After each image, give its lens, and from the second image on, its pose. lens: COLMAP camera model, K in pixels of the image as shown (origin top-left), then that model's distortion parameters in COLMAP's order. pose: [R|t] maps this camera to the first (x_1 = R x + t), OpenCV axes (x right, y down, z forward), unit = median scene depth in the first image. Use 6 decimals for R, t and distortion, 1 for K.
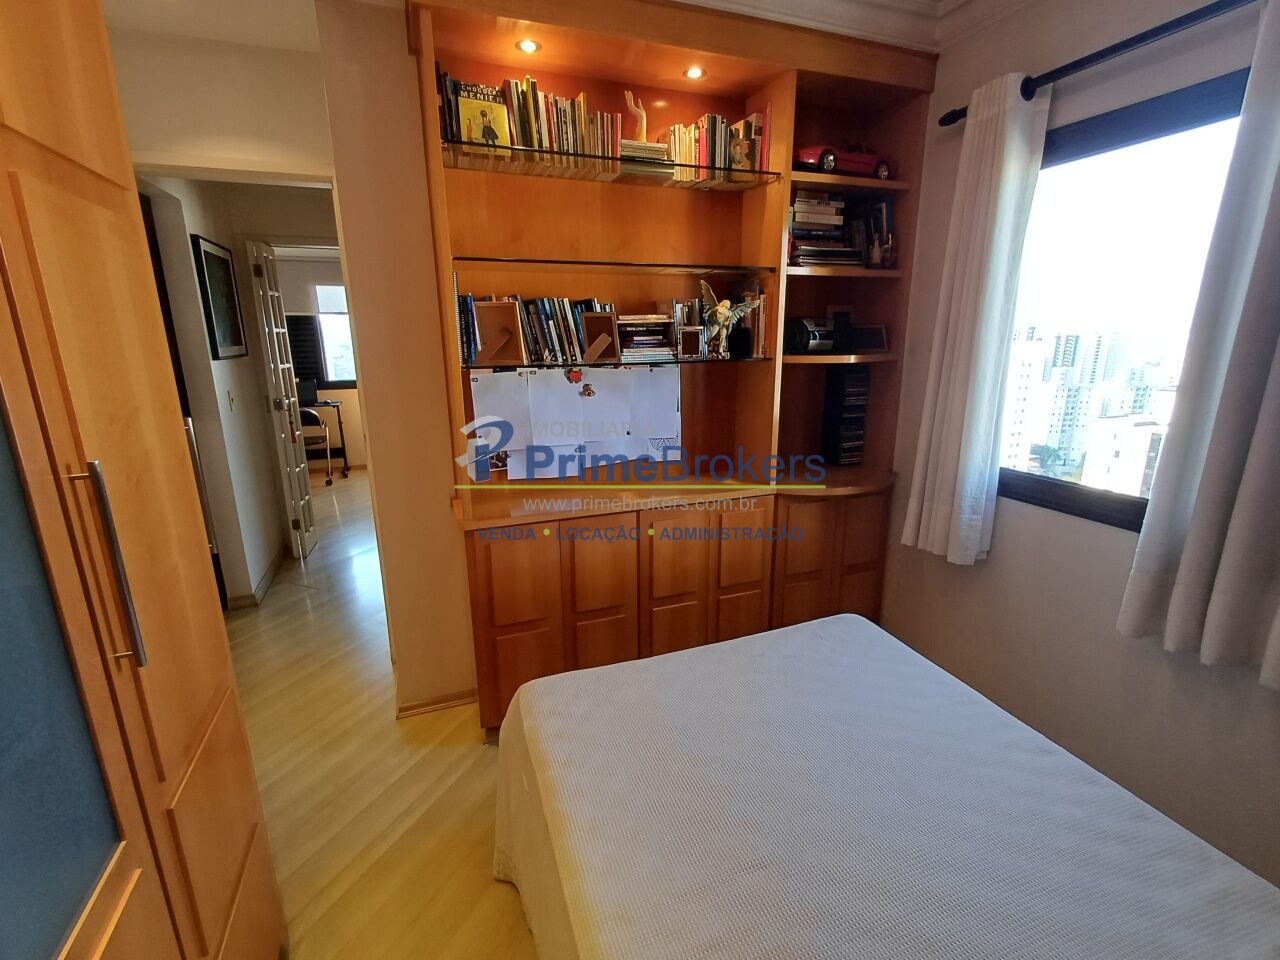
lens RADIAL K [[587.6, 0, 638.5], [0, 587.6, 476.0], [0, 0, 1]] dist [0.001392, -0.000745]
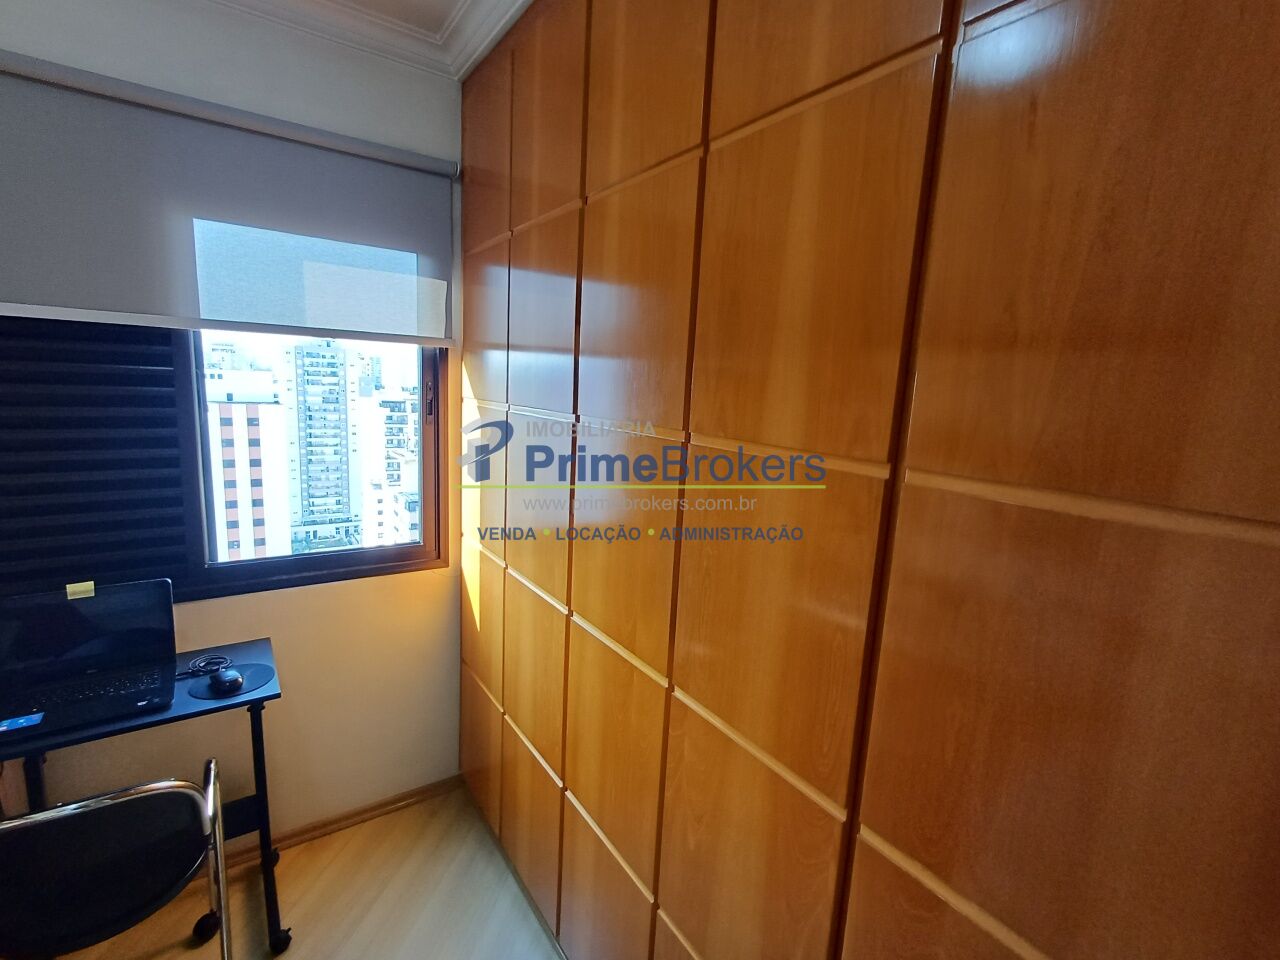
lens RADIAL K [[597.4, 0, 632.4], [0, 597.4, 481.7], [0, 0, 1]] dist [0.002345, -0.000409]
pose [[0.973809, 0.014920, 0.226877, -0.411041], [0.001319, 0.997457, -0.071256, -0.184653], [-0.227363, 0.069689, 0.971313, 0.695016]]
